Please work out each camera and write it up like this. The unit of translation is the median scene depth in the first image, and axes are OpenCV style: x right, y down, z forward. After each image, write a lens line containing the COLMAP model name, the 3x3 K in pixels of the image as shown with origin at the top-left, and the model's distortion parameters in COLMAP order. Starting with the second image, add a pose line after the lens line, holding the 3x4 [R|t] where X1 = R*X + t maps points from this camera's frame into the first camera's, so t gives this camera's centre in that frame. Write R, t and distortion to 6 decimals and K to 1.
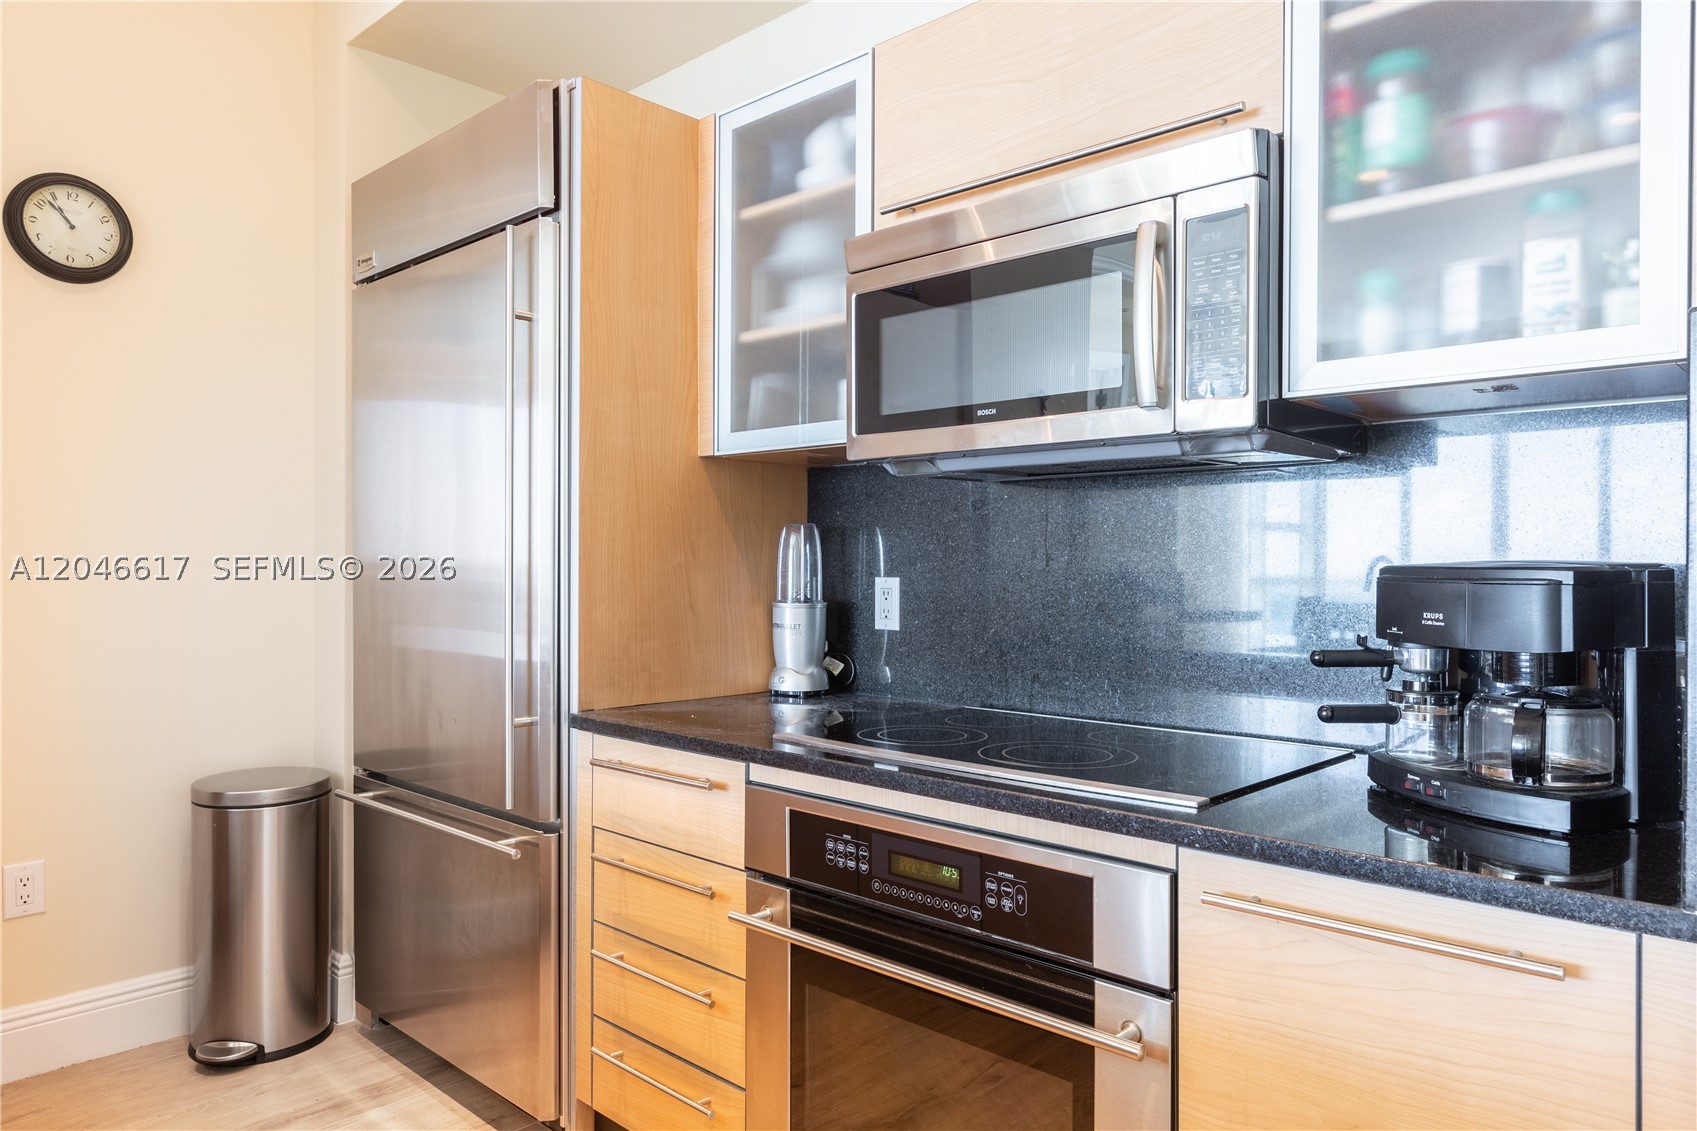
lens RADIAL K [[1141.6, 0, 855.3], [0, 1141.6, 567.5], [0, 0, 1]] dist [0.002984, 0.002189]
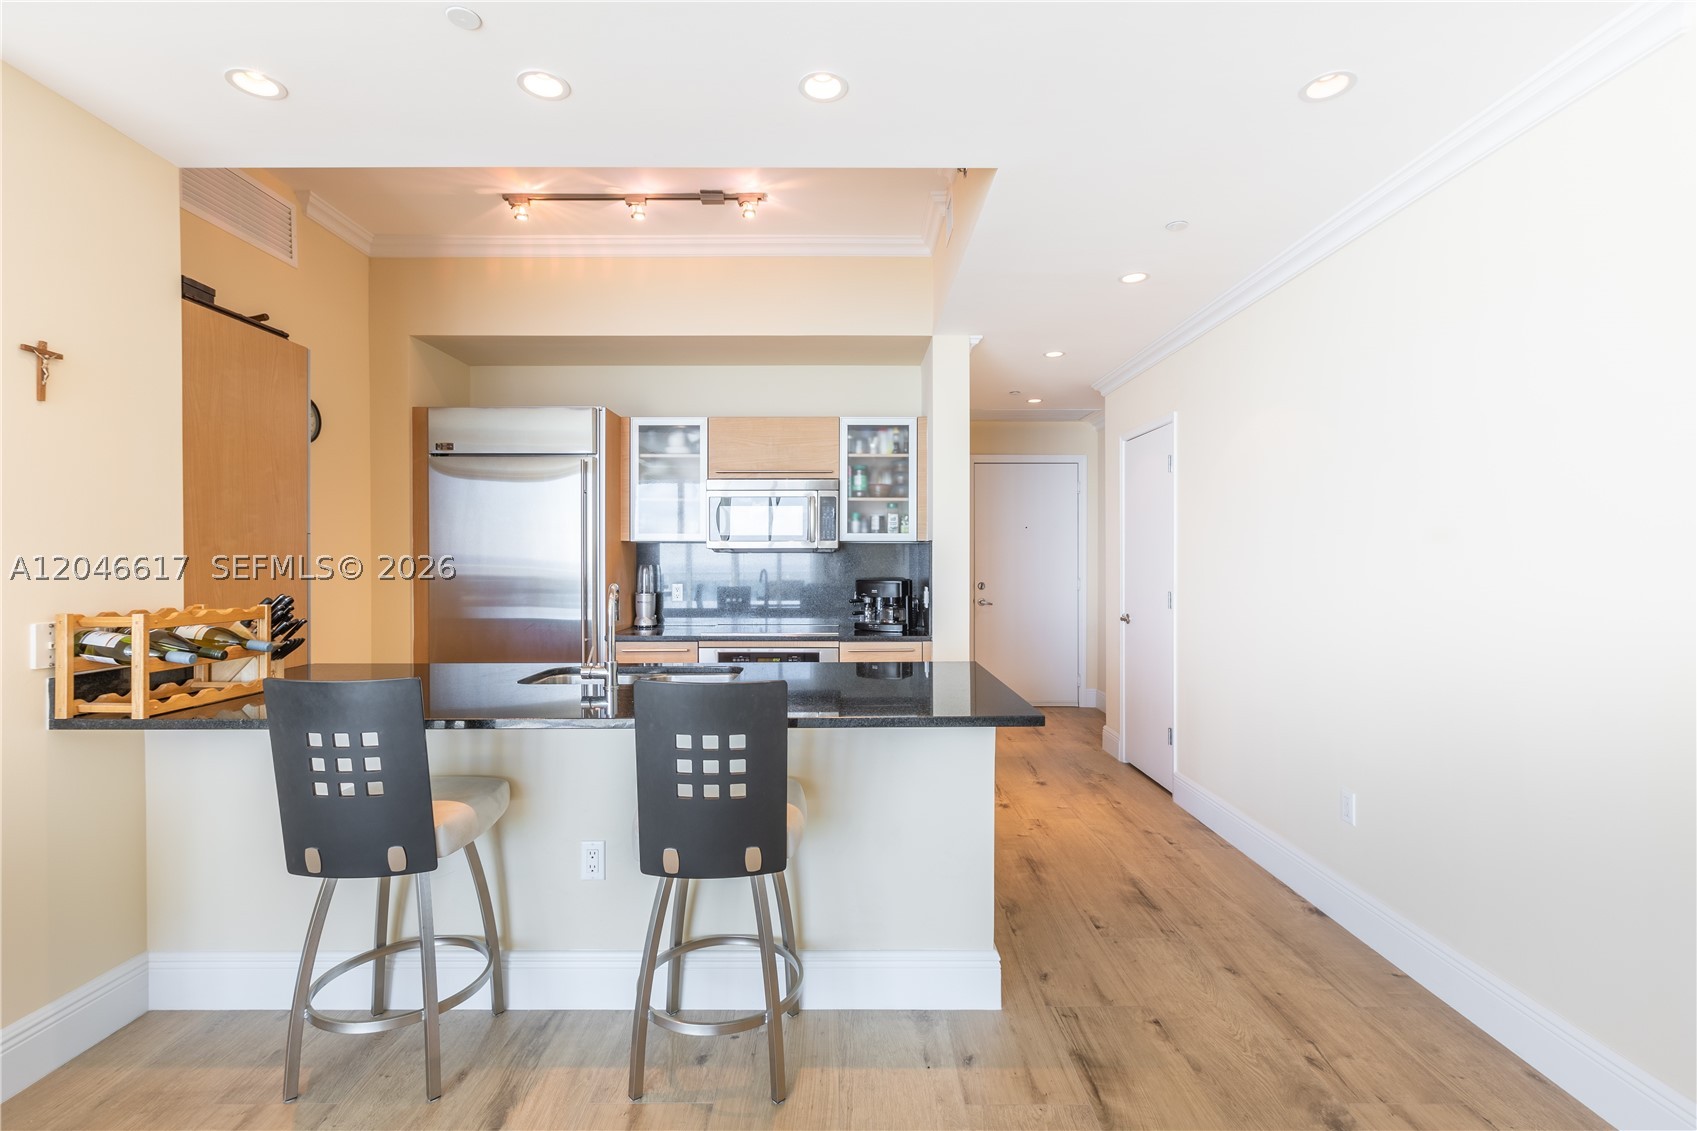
lens RADIAL K [[776.2, 0, 845.5], [0, 776.2, 561.9], [0, 0, 1]] dist [0.014280, -0.000951]
pose [[0.726487, -0.008149, 0.687132, -0.902893], [0.006035, 0.999967, 0.005478, -0.048084], [-0.687153, 0.000167, 0.726512, -0.633943]]
